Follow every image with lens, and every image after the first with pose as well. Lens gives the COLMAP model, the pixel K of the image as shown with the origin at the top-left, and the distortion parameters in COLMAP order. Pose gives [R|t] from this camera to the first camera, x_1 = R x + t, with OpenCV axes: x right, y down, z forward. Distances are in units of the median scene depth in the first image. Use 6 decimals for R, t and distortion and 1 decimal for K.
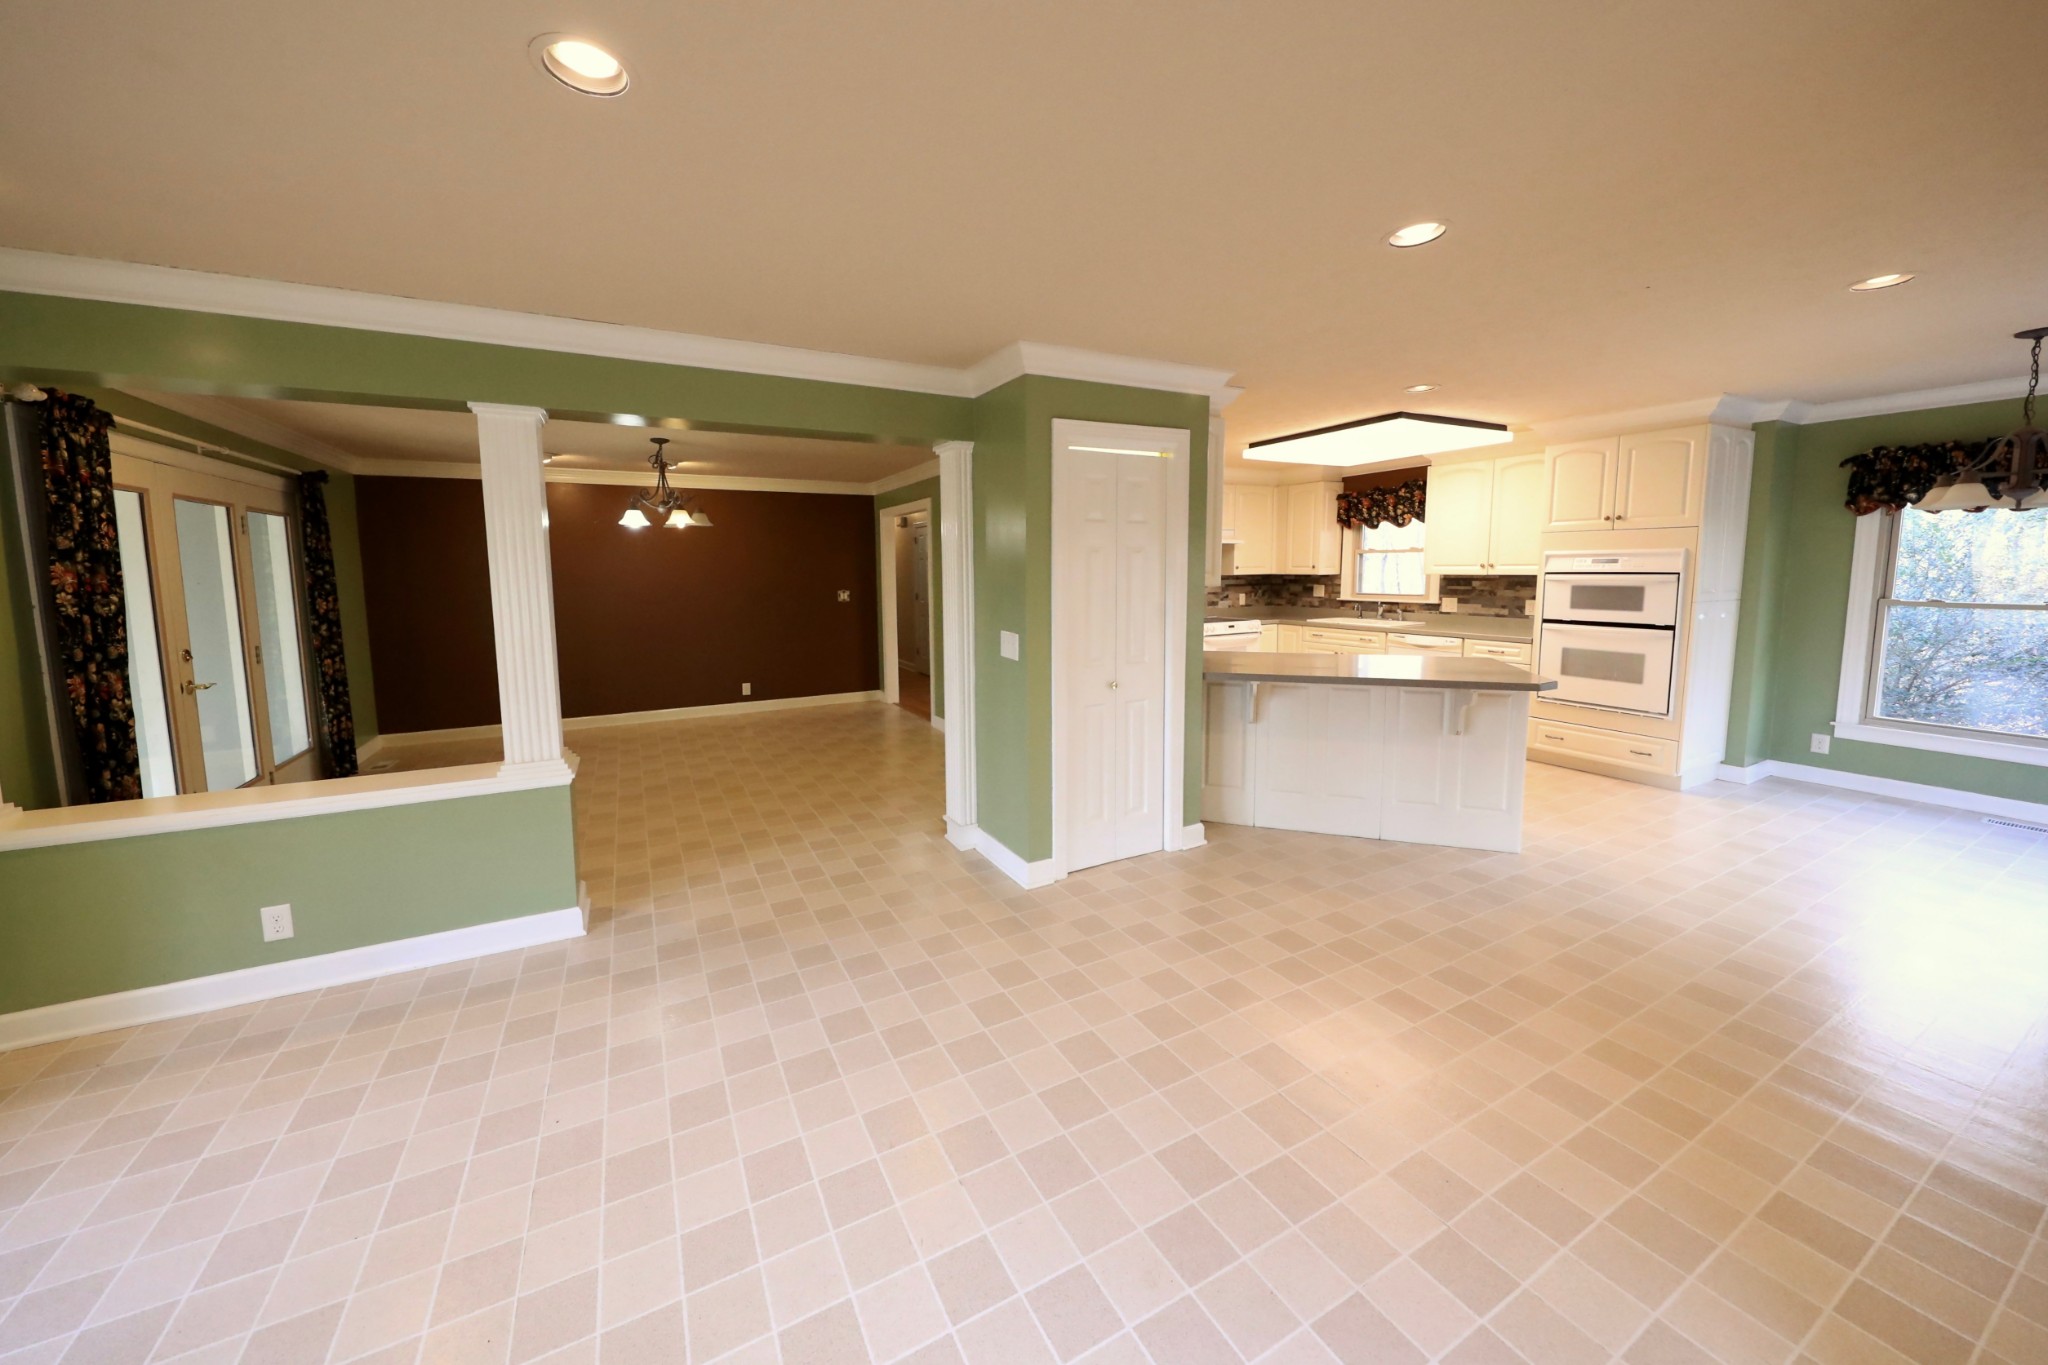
lens RADIAL K [[714.6, 0, 993.7], [0, 714.6, 638.4], [0, 0, 1]] dist [-0.000179, -0.000909]
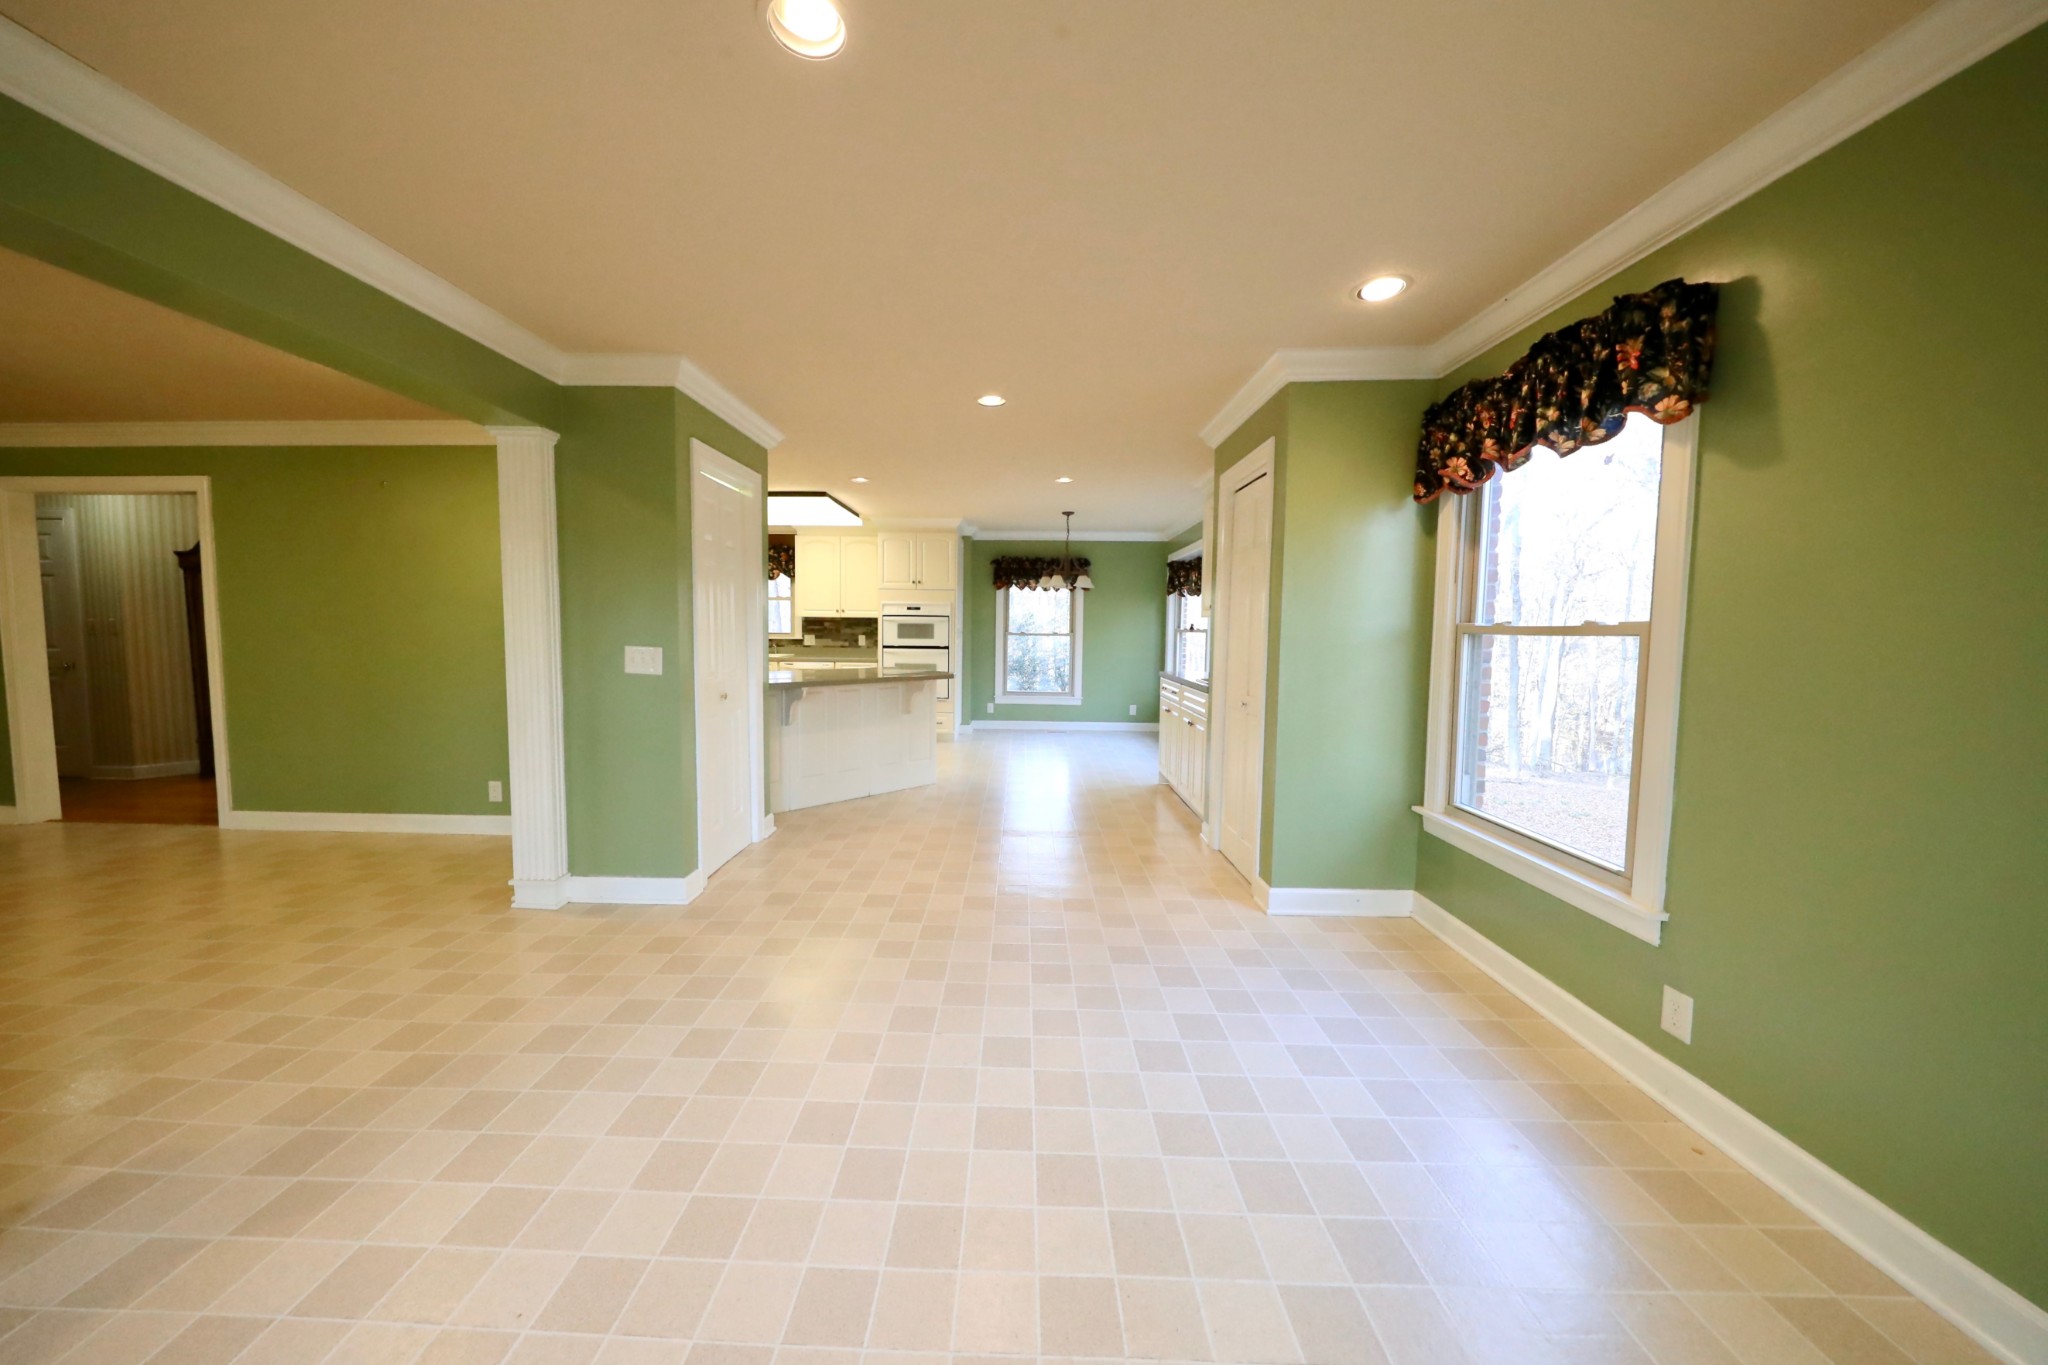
lens RADIAL K [[663.8, 0, 1024.7], [0, 663.8, 678.1], [0, 0, 1]] dist [0.001796, 0.000017]
pose [[0.454650, -0.051893, 0.889157, -0.383159], [0.073771, 0.997065, 0.020470, 0.037952], [-0.887610, 0.056287, 0.457144, 0.099711]]
